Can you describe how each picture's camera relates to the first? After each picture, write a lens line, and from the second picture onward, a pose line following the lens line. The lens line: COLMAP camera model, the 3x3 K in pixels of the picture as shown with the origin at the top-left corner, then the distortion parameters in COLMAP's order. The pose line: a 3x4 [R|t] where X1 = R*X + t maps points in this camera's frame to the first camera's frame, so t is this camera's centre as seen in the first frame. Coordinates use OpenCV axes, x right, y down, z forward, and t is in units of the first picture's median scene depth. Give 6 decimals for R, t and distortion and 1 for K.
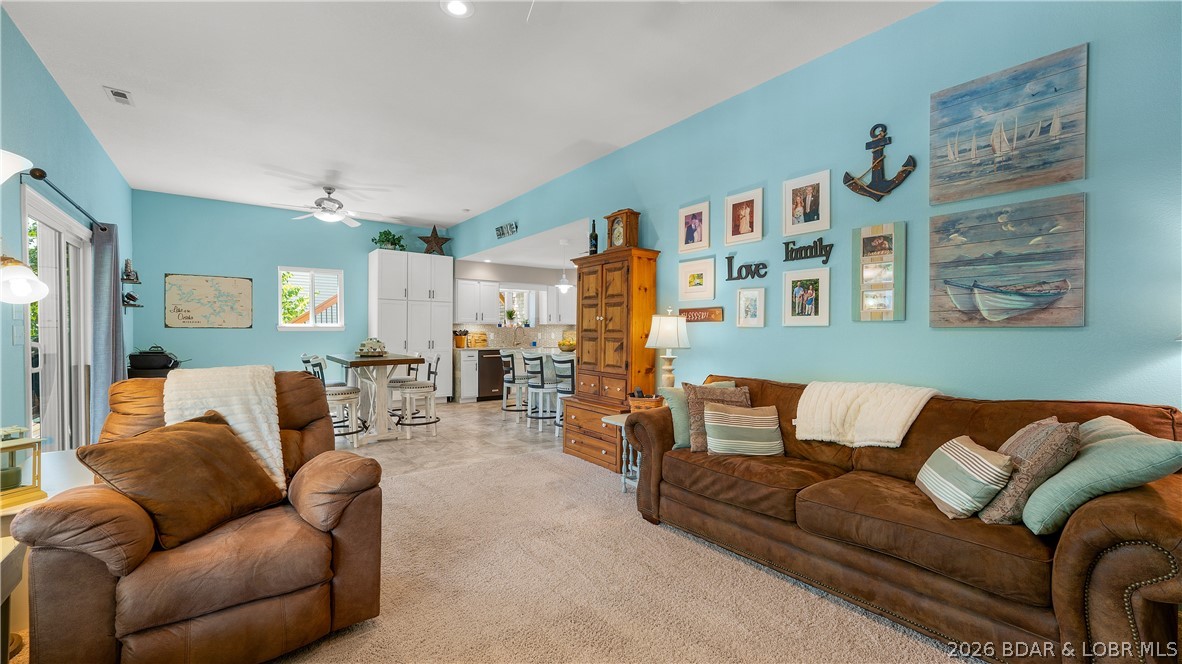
lens RADIAL K [[484.5, 0, 596.1], [0, 484.5, 336.7], [0, 0, 1]] dist [-0.020429, -0.000025]
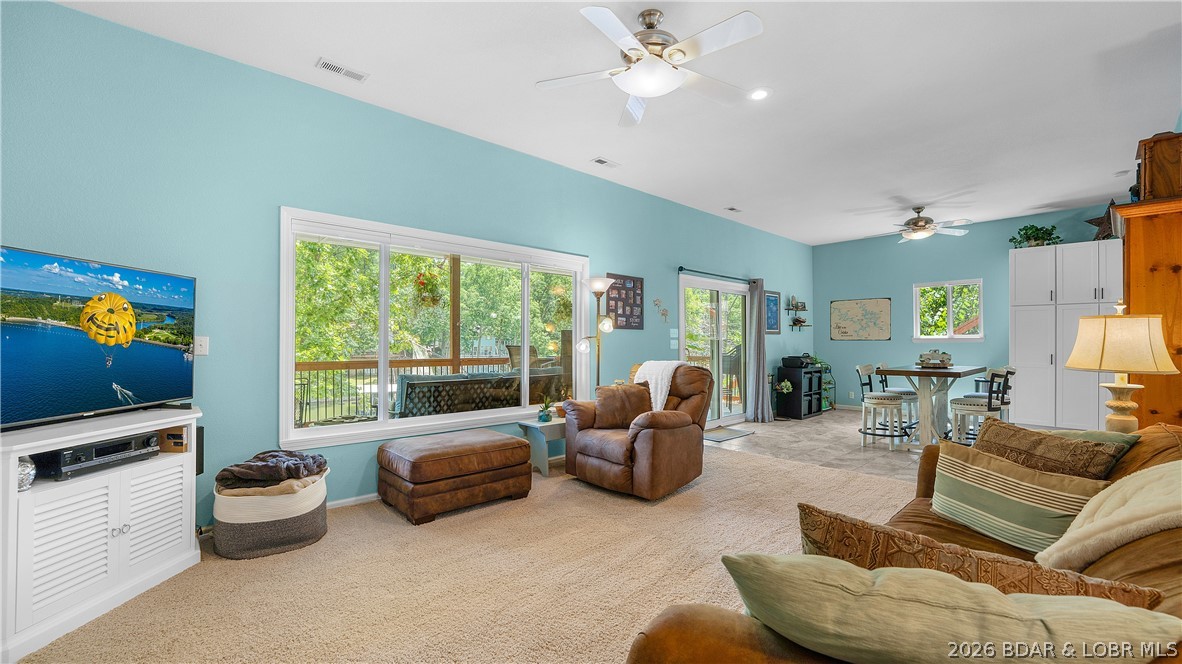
lens RADIAL K [[484.5, 0, 594.2], [0, 484.5, 340.5], [0, 0, 1]] dist [-0.020429, -0.000025]
pose [[0.092248, -0.008113, -0.995703, 0.429289], [-0.006553, 0.999940, -0.008754, -0.001866], [0.995715, 0.007332, 0.092189, 0.189726]]
